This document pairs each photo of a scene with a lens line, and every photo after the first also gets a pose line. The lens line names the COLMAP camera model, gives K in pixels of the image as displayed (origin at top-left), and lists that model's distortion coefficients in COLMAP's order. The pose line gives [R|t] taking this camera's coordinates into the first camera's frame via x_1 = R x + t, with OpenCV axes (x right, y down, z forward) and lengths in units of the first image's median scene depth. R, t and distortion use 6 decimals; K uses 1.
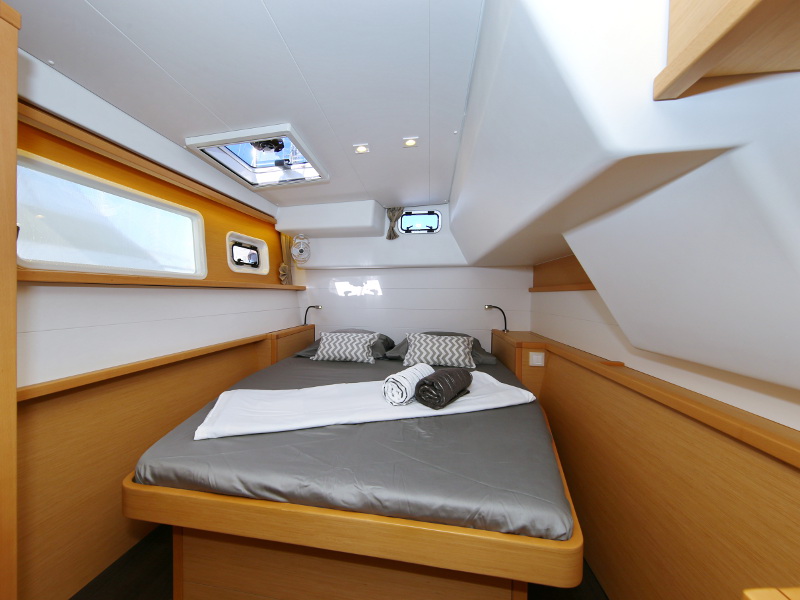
lens RADIAL K [[298.3, 0, 408.7], [0, 298.3, 296.7], [0, 0, 1]] dist [-0.001046, -0.000188]
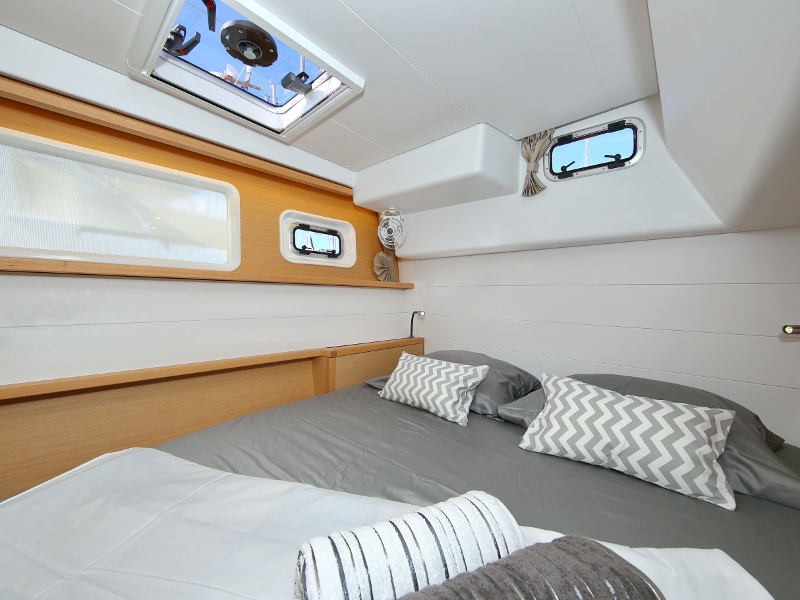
lens RADIAL K [[317.8, 0, 418.3], [0, 317.8, 295.2], [0, 0, 1]] dist [-0.003508, -0.000501]
pose [[0.811679, 0.009116, -0.584033, 0.137154], [-0.020159, 0.999720, -0.012413, 0.003011], [0.583756, 0.021849, 0.811635, 0.481410]]
